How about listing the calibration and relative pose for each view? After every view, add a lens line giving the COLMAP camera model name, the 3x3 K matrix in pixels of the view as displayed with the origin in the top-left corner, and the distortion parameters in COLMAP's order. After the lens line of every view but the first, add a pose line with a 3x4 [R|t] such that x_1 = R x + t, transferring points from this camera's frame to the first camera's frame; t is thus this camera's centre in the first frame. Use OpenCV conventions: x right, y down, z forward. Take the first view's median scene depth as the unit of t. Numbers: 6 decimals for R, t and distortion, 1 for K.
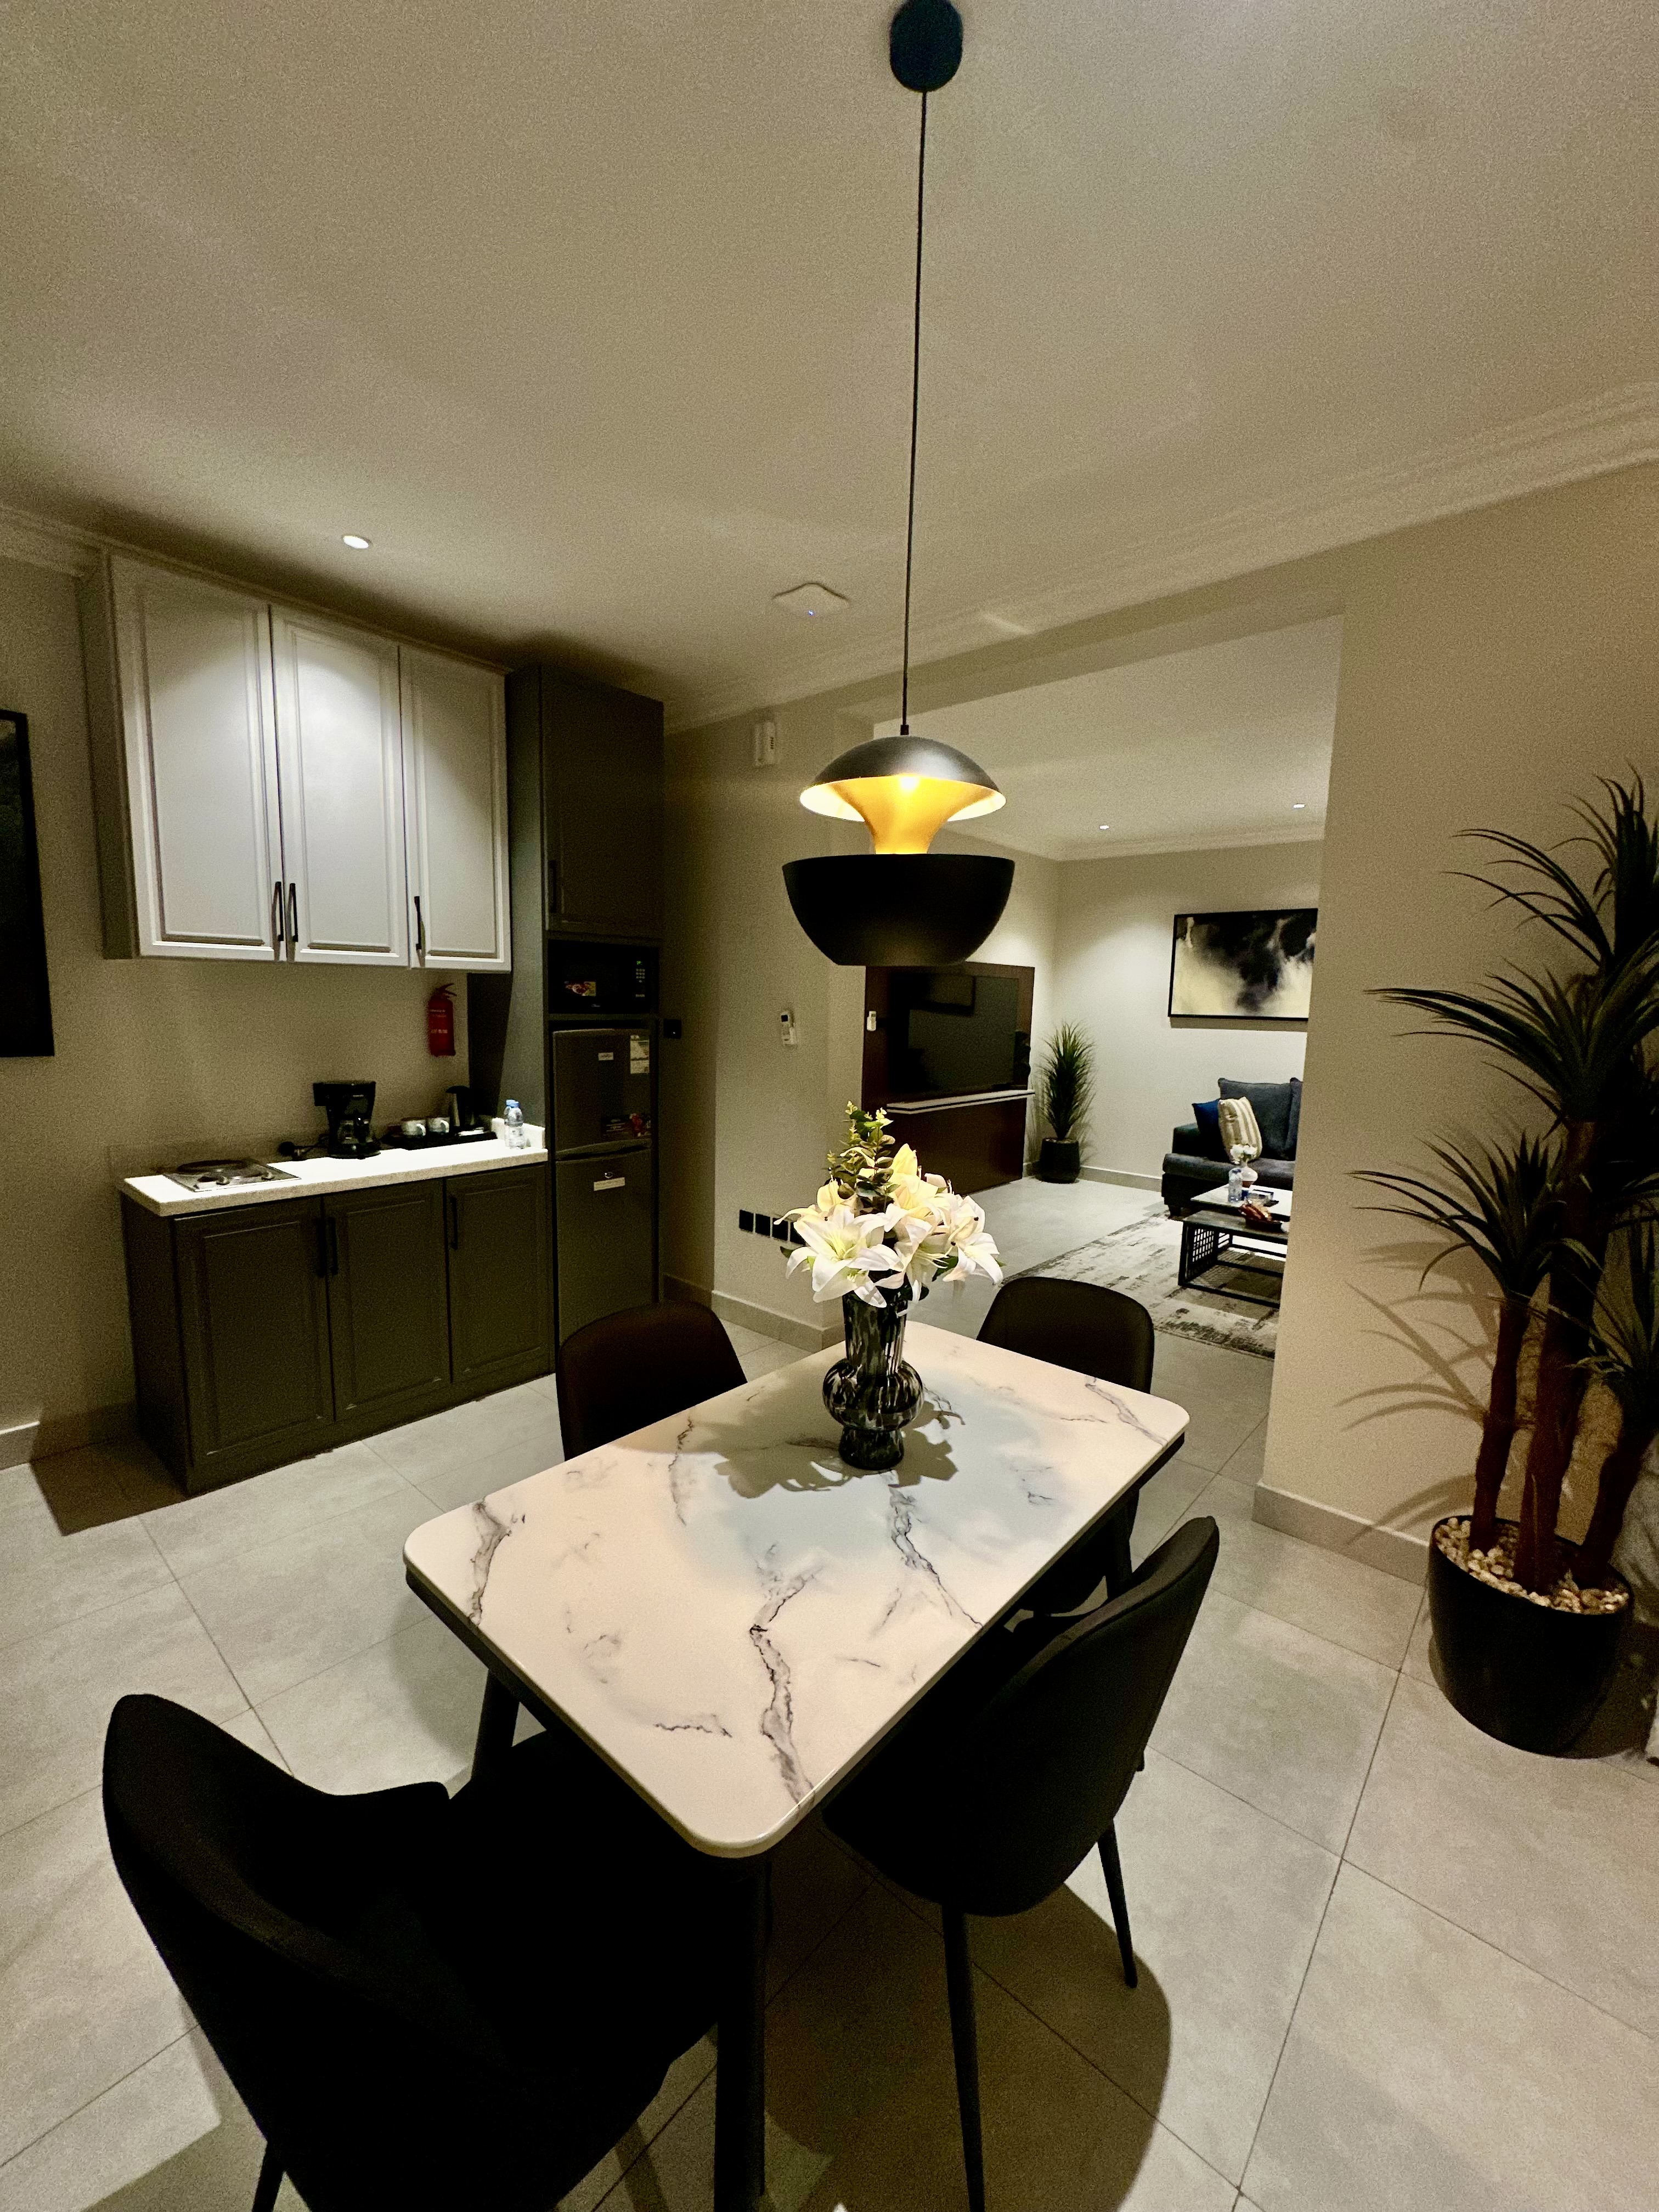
lens RADIAL K [[871.5, 0, 829.5], [0, 871.5, 1106.0], [0, 0, 1]] dist [0.000156, 0.000021]
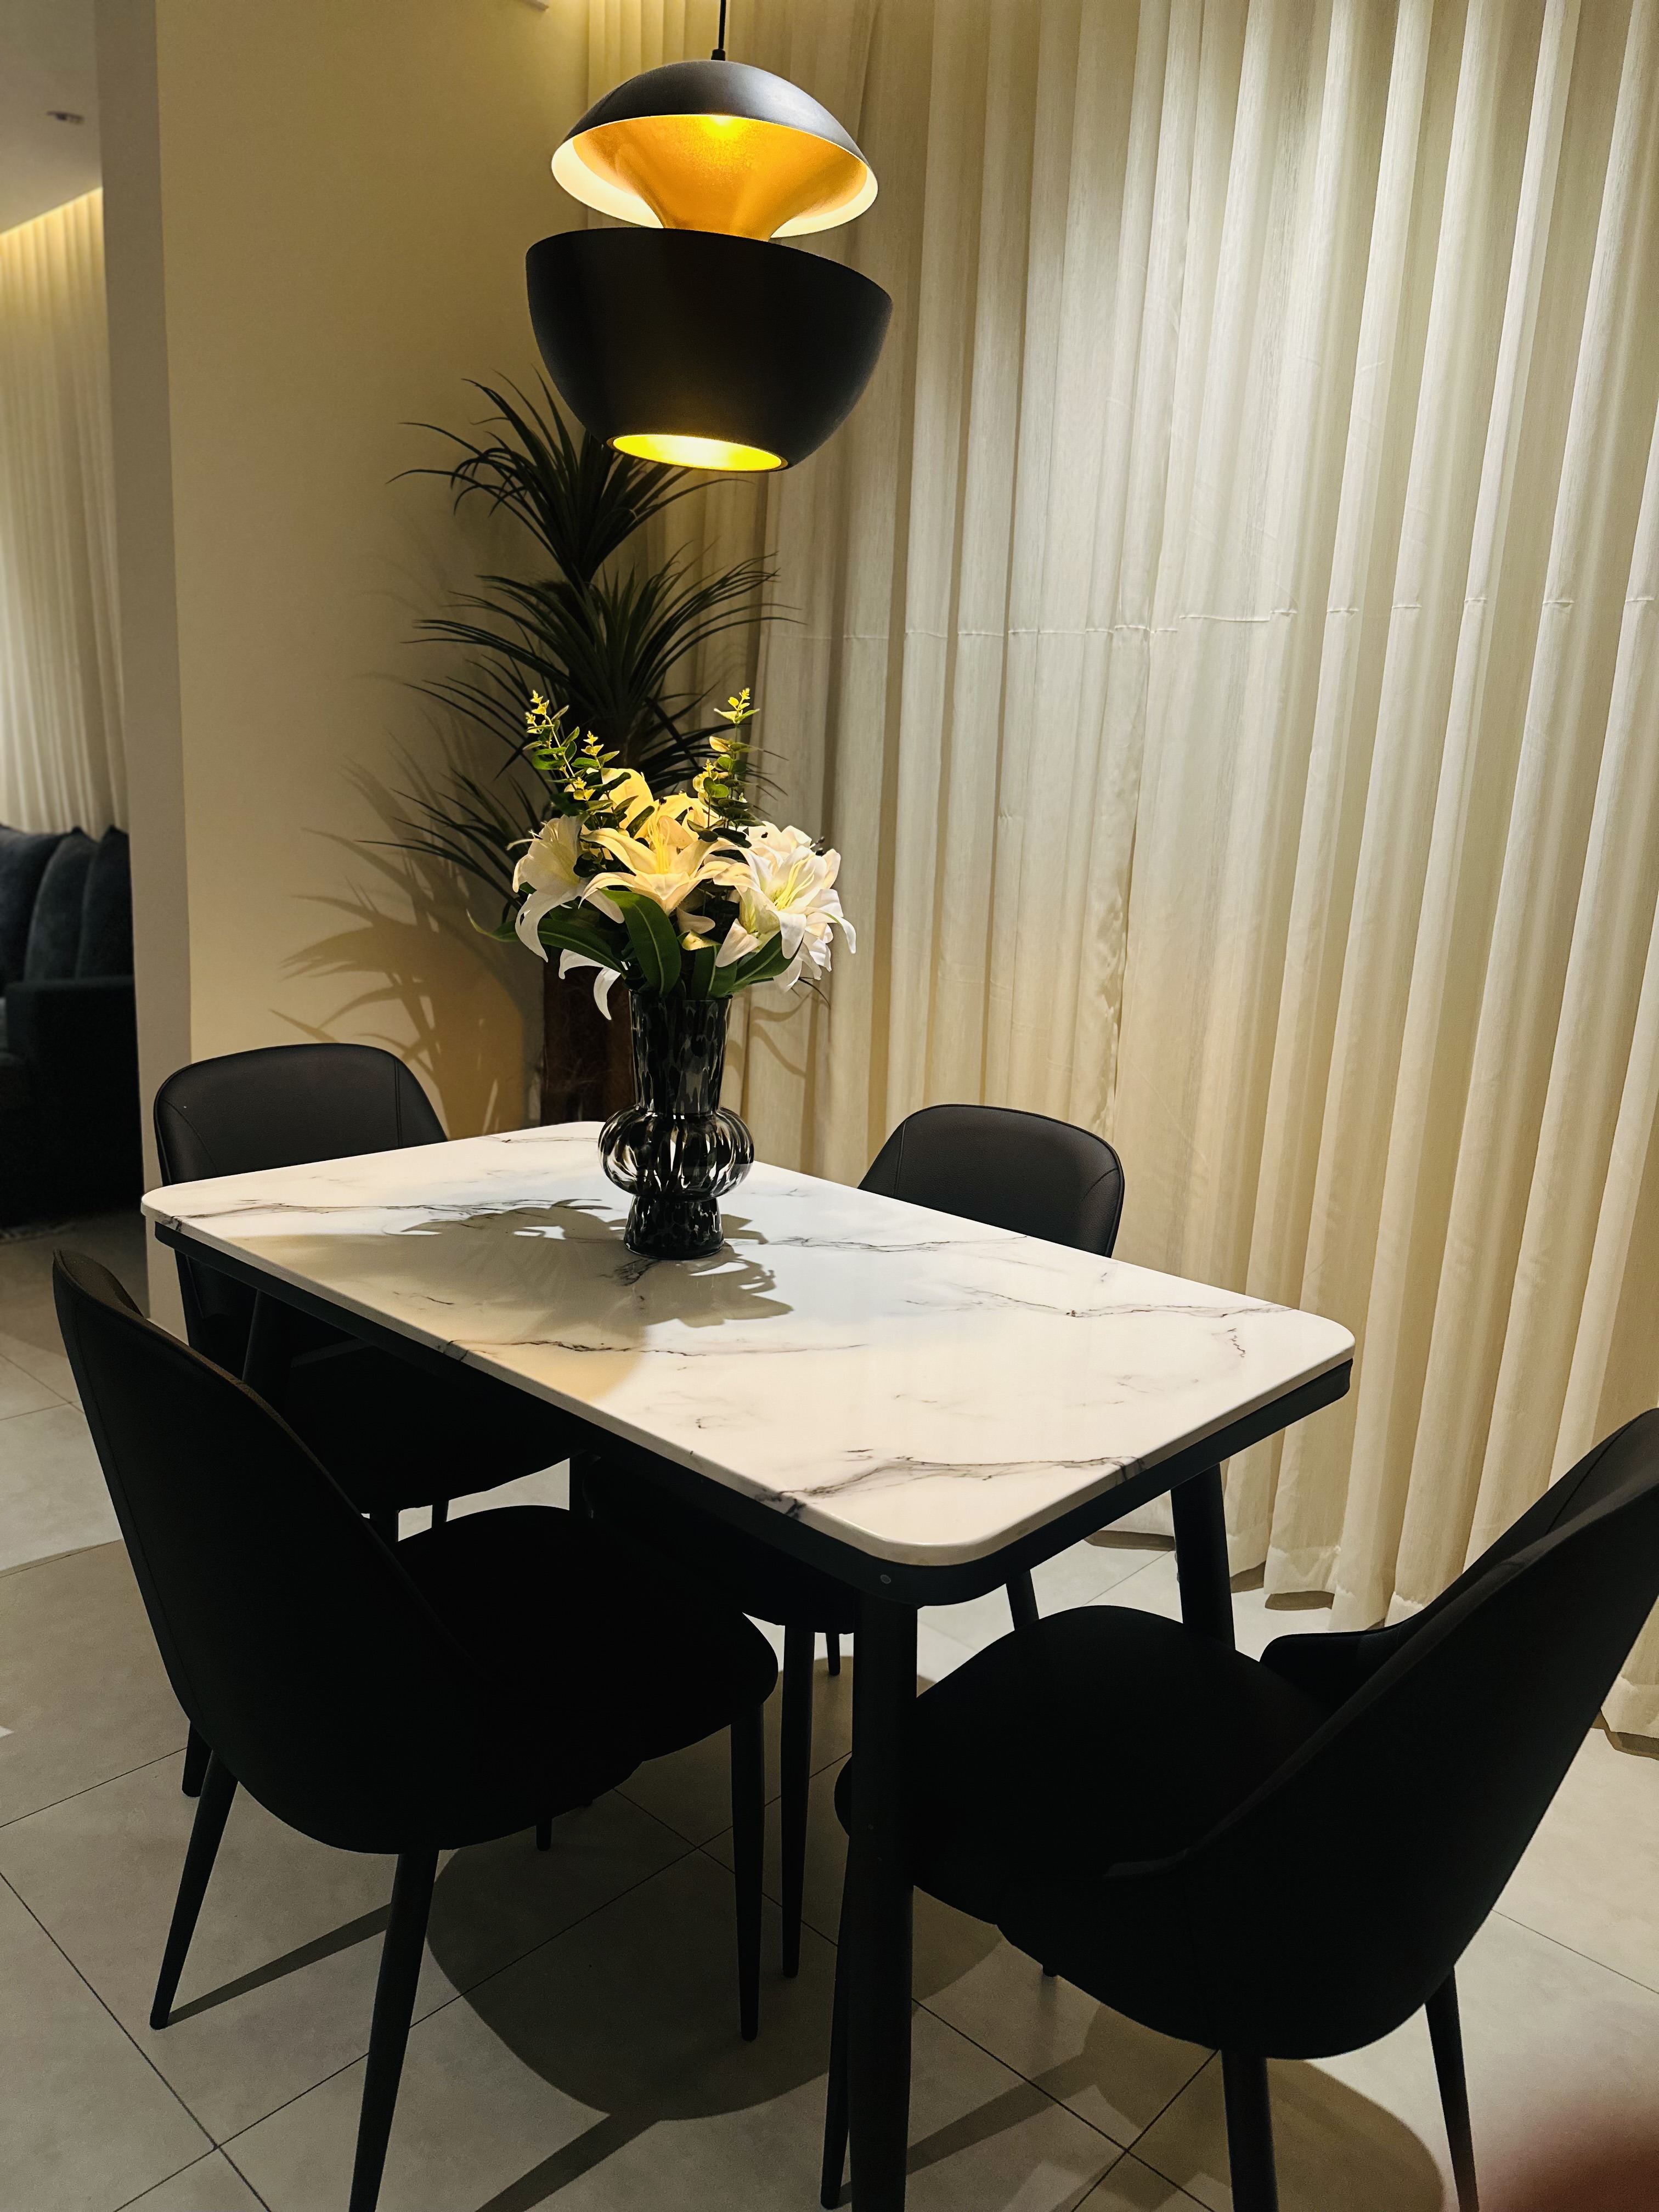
lens RADIAL K [[1563.5, 0, 829.5], [0, 1563.5, 1106.0], [0, 0, 1]] dist [-0.021337, -0.001713]
pose [[0.006205, -0.218139, 0.975898, -1.316237], [0.067121, 0.973807, 0.217245, 0.064292], [-0.997726, 0.064155, 0.020685, 1.052339]]
